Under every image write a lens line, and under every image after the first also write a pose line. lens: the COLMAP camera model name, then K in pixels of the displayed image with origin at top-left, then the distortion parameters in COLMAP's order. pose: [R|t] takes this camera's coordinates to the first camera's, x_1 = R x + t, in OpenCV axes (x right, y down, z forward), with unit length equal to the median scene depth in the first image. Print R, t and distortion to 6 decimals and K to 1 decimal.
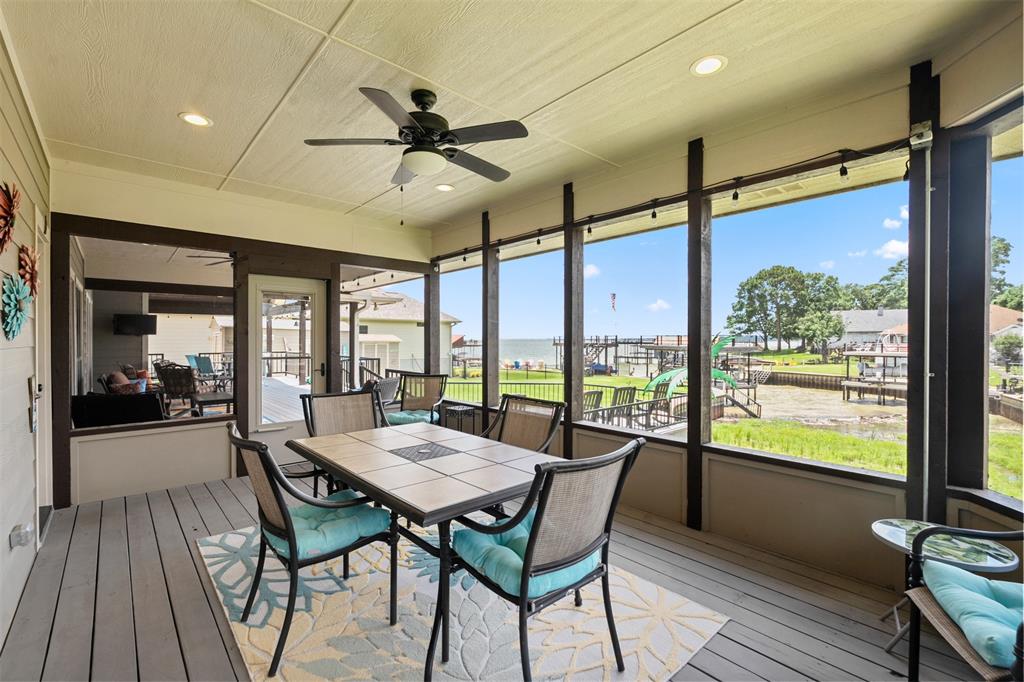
lens RADIAL K [[443.2, 0, 515.5], [0, 443.2, 342.2], [0, 0, 1]] dist [0.000493, 0.000060]
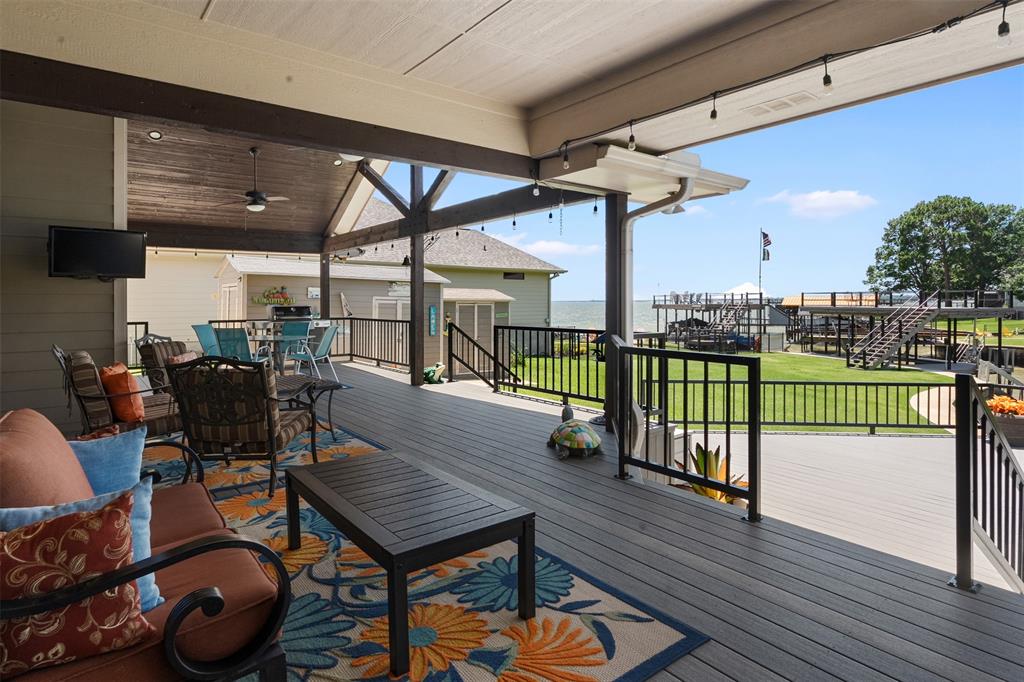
lens RADIAL K [[555.3, 0, 512.1], [0, 555.3, 303.3], [0, 0, 1]] dist [0.004989, 0.000493]
pose [[0.997709, -0.004577, -0.067496, -0.106222], [0.004331, 0.999983, -0.003790, 0.002633], [0.067512, 0.003489, 0.997712, 0.123324]]
